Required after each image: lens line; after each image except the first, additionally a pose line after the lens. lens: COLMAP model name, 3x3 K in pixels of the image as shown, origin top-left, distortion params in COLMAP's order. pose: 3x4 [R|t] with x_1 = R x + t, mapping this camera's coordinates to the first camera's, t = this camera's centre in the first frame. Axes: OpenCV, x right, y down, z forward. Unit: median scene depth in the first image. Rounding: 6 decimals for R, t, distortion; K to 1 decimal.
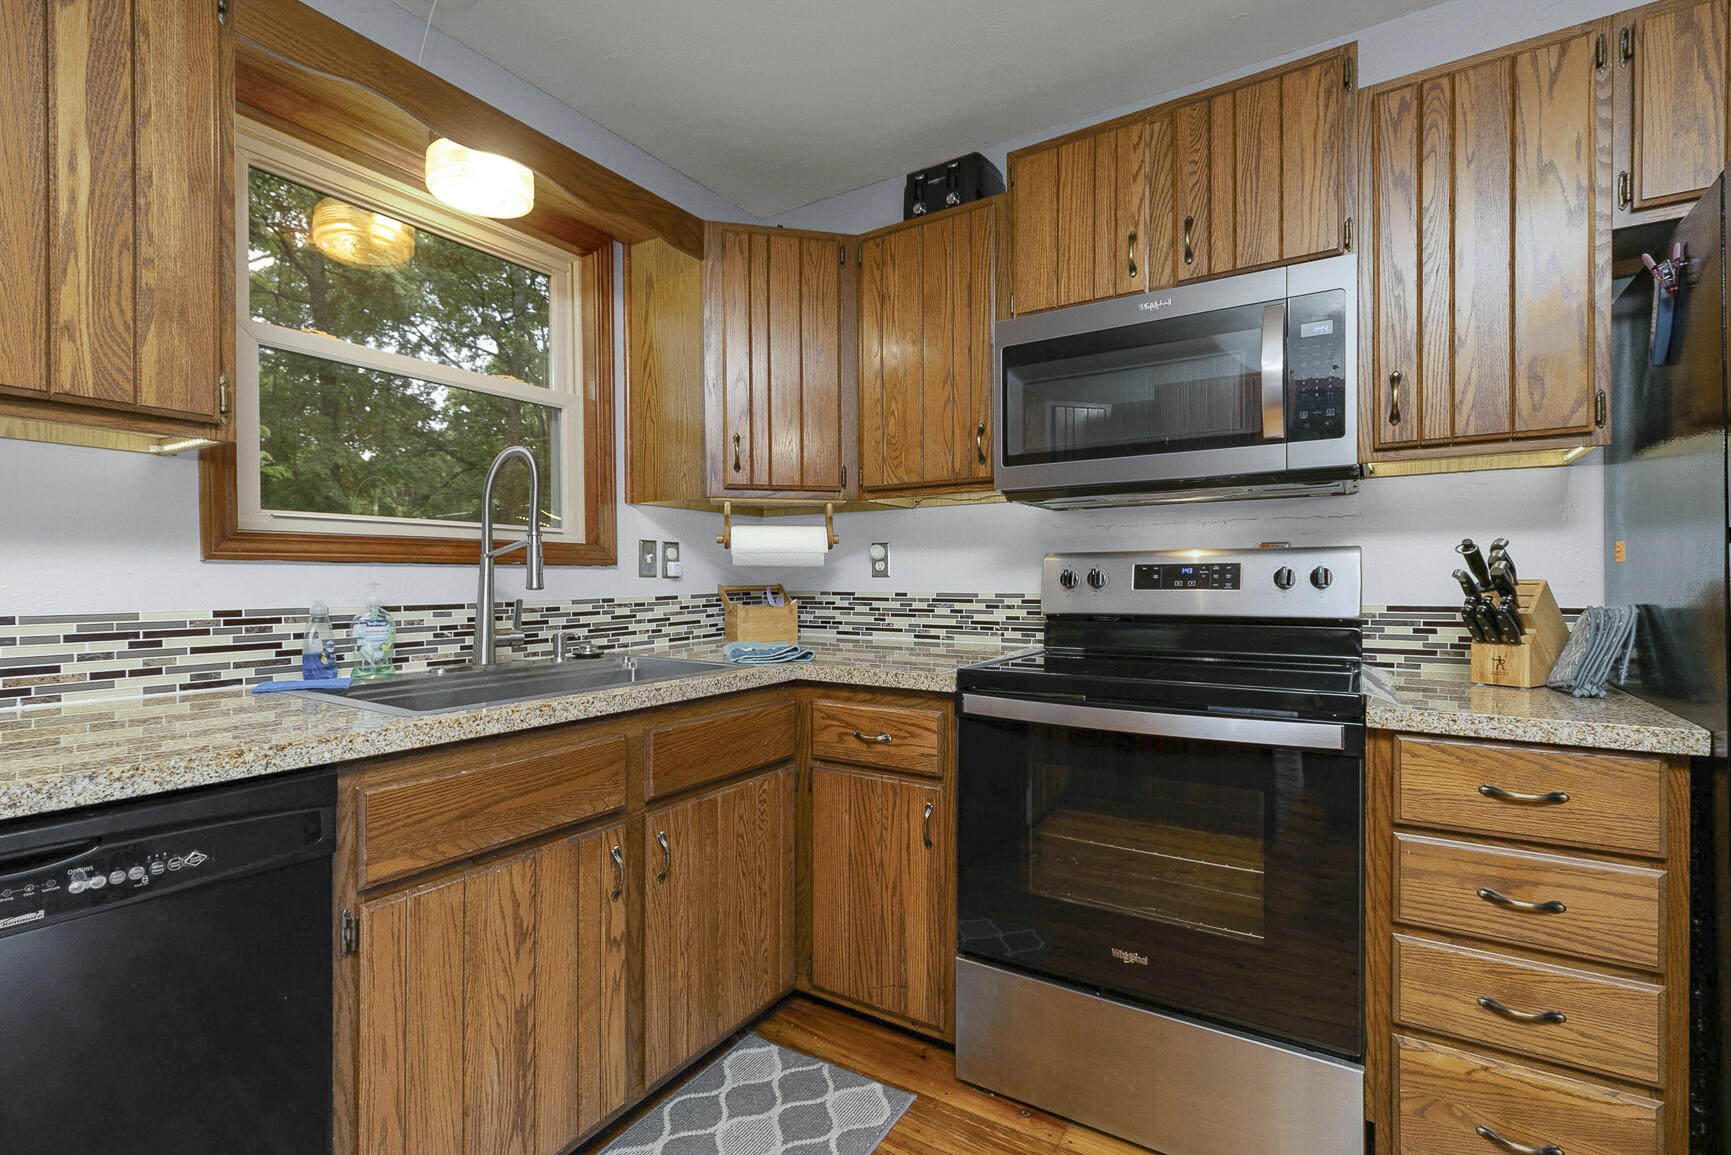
lens RADIAL K [[778.4, 0, 867.5], [0, 778.4, 583.8], [0, 0, 1]] dist [0.001736, 0.000501]
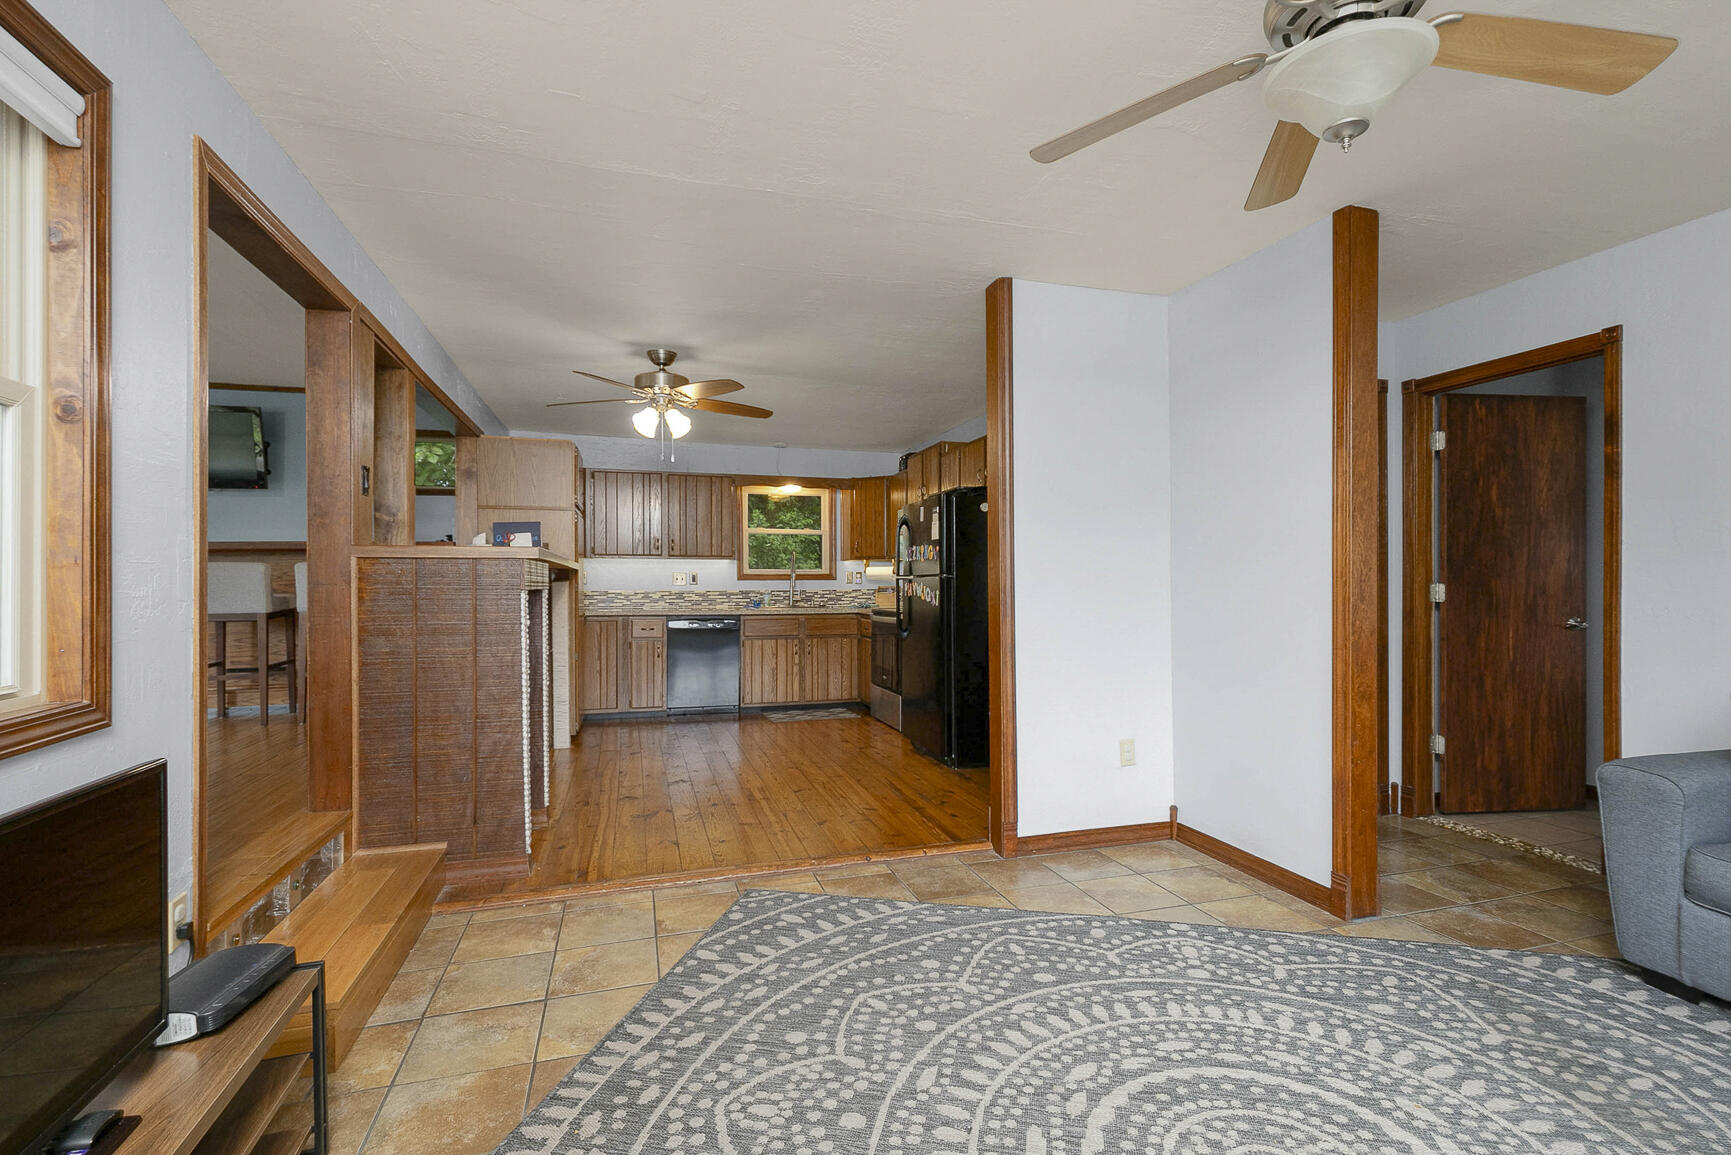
lens RADIAL K [[794.3, 0, 876.1], [0, 794.3, 576.6], [0, 0, 1]] dist [0.001563, 0.001783]
pose [[0.757098, -0.003707, -0.653291, 2.093166], [-0.004396, 0.999932, -0.010769, -0.002291], [0.653287, 0.011025, 0.757031, -1.508364]]
